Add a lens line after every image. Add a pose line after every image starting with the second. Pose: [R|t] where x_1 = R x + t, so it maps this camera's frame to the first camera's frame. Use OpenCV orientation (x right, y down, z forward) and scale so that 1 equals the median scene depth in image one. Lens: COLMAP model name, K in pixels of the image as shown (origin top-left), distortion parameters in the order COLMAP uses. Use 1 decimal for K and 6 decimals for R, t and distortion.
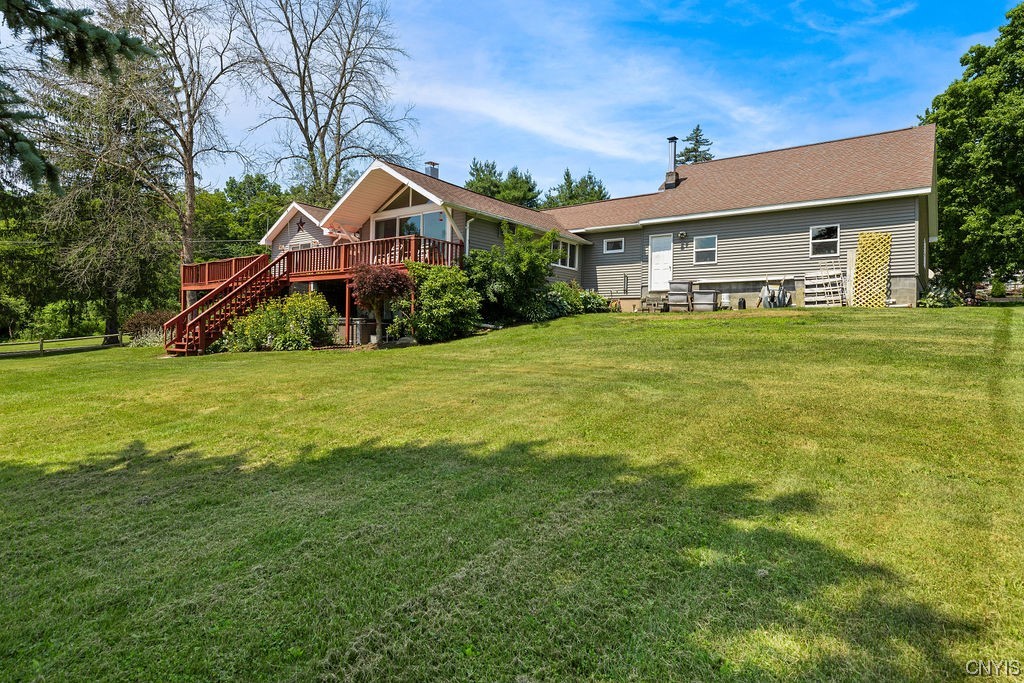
lens RADIAL K [[592.1, 0, 510.5], [0, 592.1, 325.9], [0, 0, 1]] dist [0.009163, 0.000733]
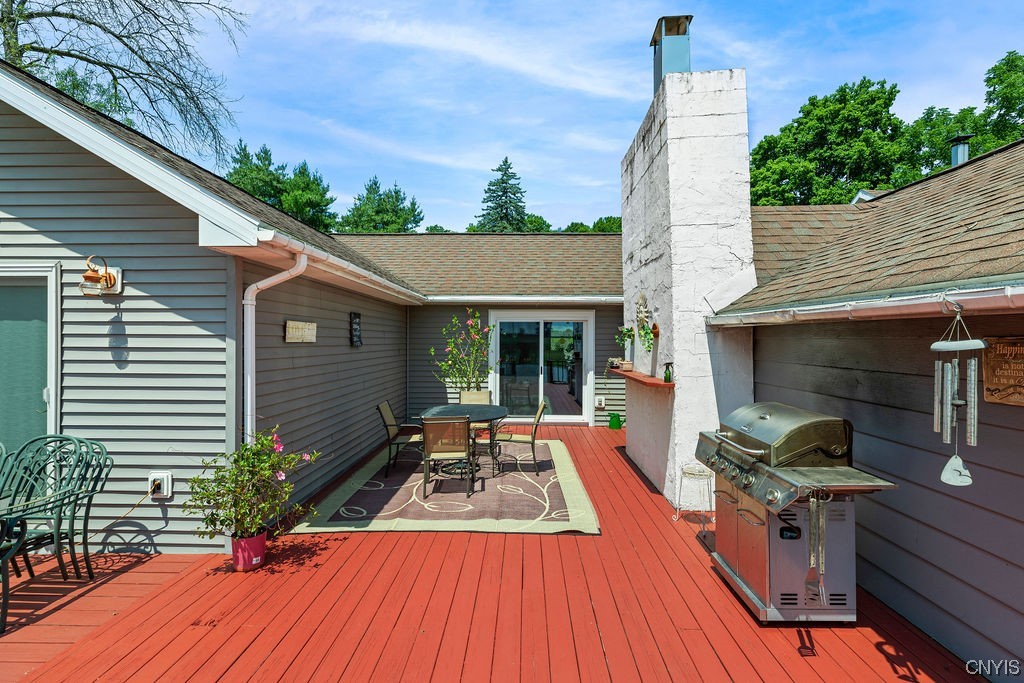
lens RADIAL K [[463.6, 0, 512.0], [0, 463.6, 341.5], [0, 0, 1]] dist [0.000641, 0.000361]
pose [[0.814173, -0.016962, 0.580375, -0.218416], [-0.002411, 0.999466, 0.032593, -0.089831], [-0.580618, -0.027935, 0.813697, 0.579260]]
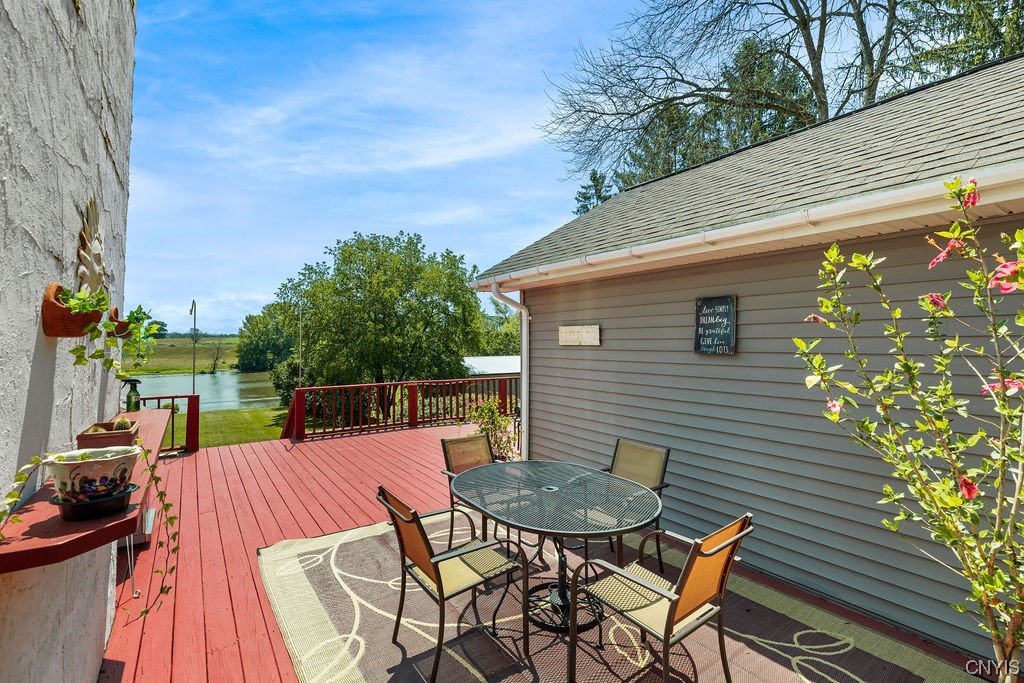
lens RADIAL K [[457.5, 0, 512.0], [0, 457.5, 341.5], [0, 0, 1]] dist [-0.000367, -0.000102]
pose [[-0.303009, -0.020964, -0.952757, -0.066507], [0.019206, 0.999421, -0.028099, -0.083337], [0.952794, -0.026813, -0.302430, 0.732018]]
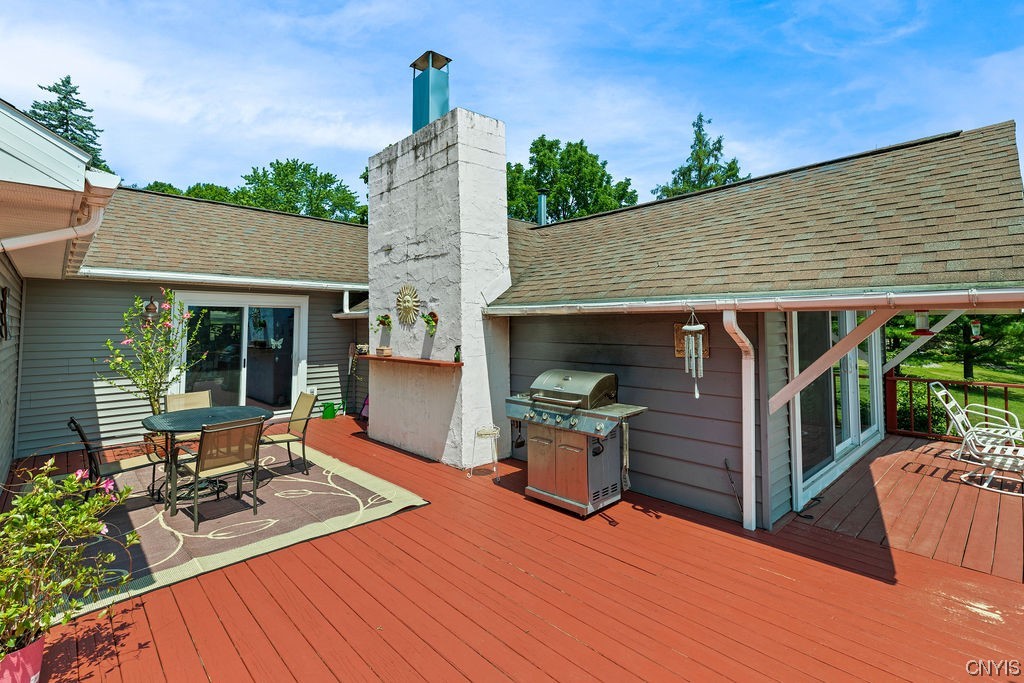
lens RADIAL K [[471.7, 0, 509.7], [0, 471.7, 304.9], [0, 0, 1]] dist [0.000948, 0.000211]
pose [[0.162938, 0.026182, 0.986289, -0.255653], [-0.014665, 0.999602, -0.024112, -0.089775], [-0.986527, -0.010535, 0.163257, 0.612997]]
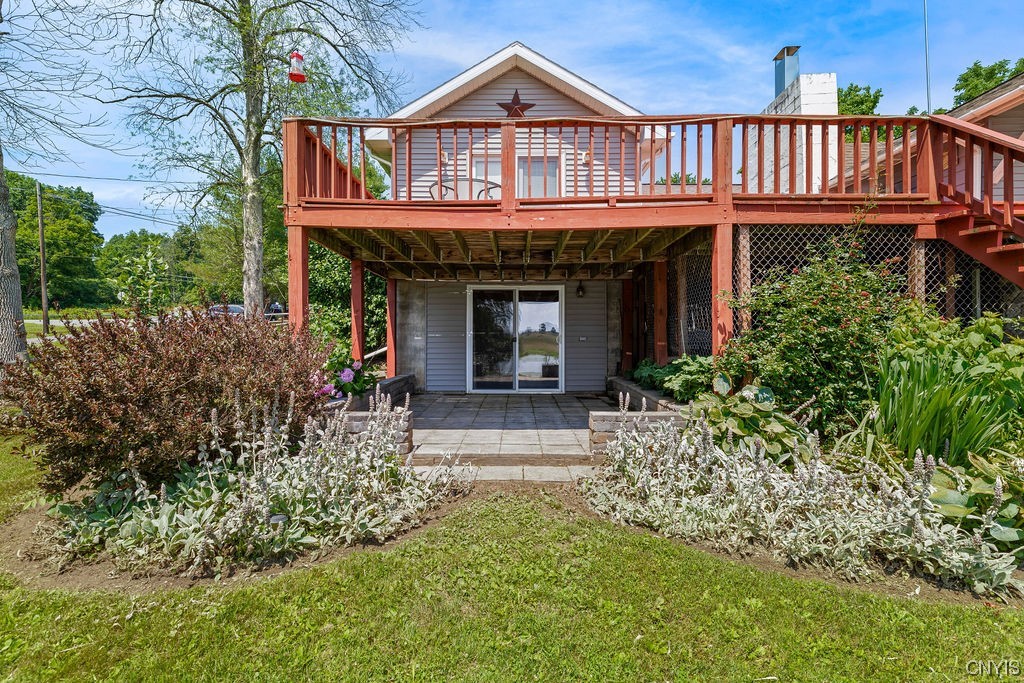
lens RADIAL K [[457.5, 0, 512.0], [0, 457.5, 341.5], [0, 0, 1]] dist [-0.000367, -0.000102]
pose [[0.801927, -0.018151, 0.597146, -0.394398], [-0.001286, 0.999484, 0.032107, -0.016147], [-0.597420, -0.026516, 0.801490, 0.543599]]
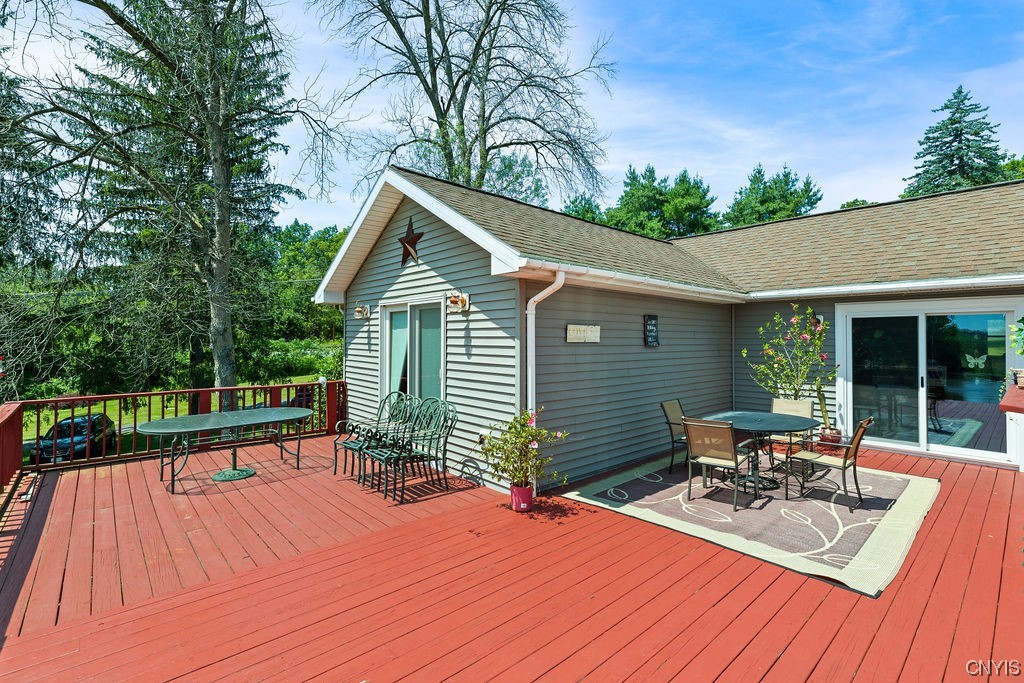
lens RADIAL K [[462.2, 0, 507.5], [0, 462.2, 334.8], [0, 0, 1]] dist [0.000613, 0.000296]
pose [[0.980495, -0.017341, -0.195777, -0.187656], [0.019501, 0.999768, 0.009109, -0.089653], [0.195574, -0.012749, 0.980606, 0.562839]]
